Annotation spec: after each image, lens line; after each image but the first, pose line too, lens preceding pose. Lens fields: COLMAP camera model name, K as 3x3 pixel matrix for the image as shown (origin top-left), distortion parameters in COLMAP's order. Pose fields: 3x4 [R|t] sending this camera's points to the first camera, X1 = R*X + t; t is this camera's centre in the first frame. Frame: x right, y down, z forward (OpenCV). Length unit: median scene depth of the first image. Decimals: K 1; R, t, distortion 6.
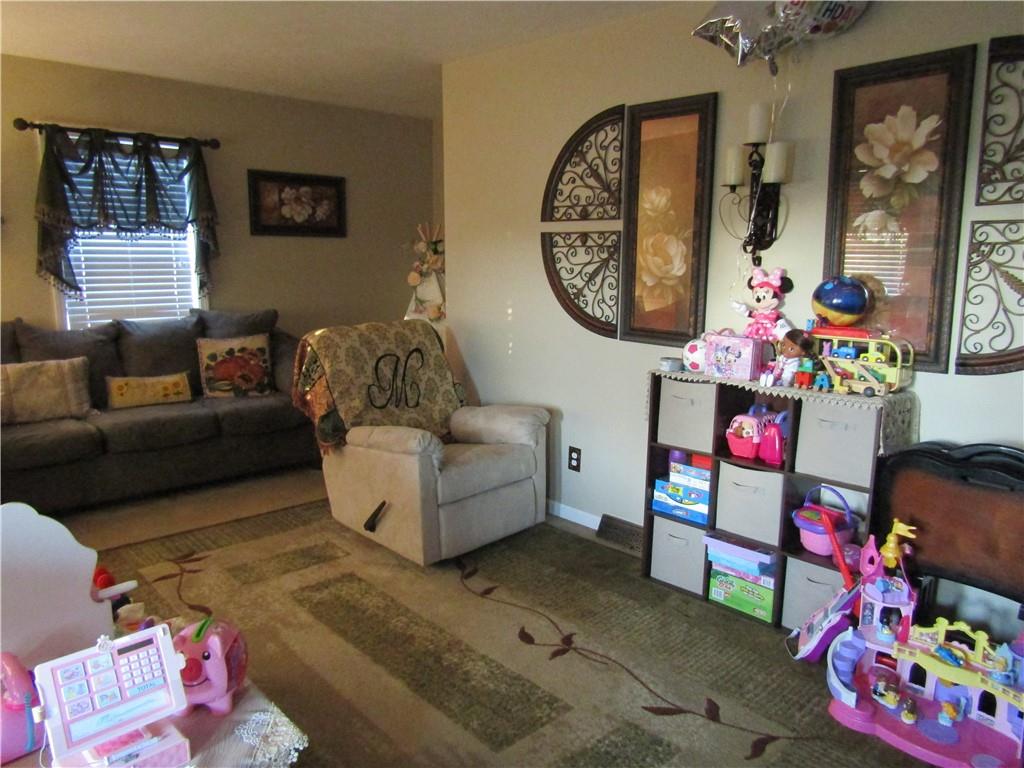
lens RADIAL K [[730.5, 0, 512.0], [0, 730.5, 384.0], [0, 0, 1]] dist [-0.003426, -0.004354]
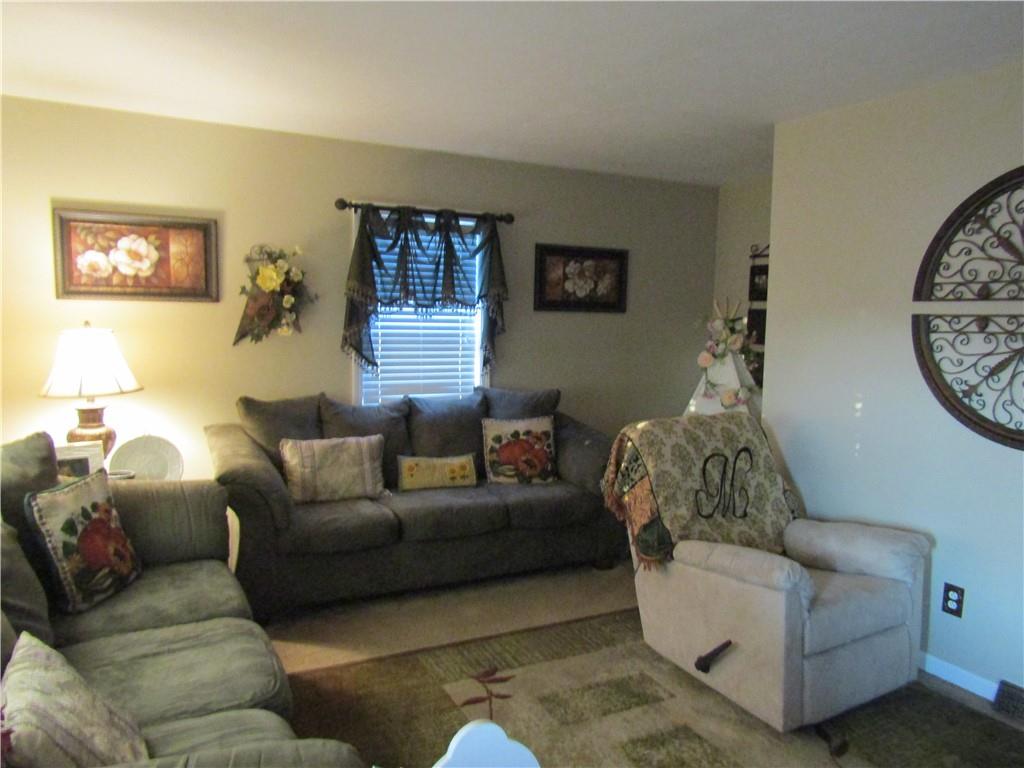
lens RADIAL K [[730.5, 0, 512.0], [0, 730.5, 384.0], [0, 0, 1]] dist [-0.003426, -0.004354]
pose [[0.963833, 0.032920, -0.264466, -0.170324], [-0.056365, 0.995074, -0.081553, -0.037508], [0.260479, 0.093510, 0.960941, 0.105752]]
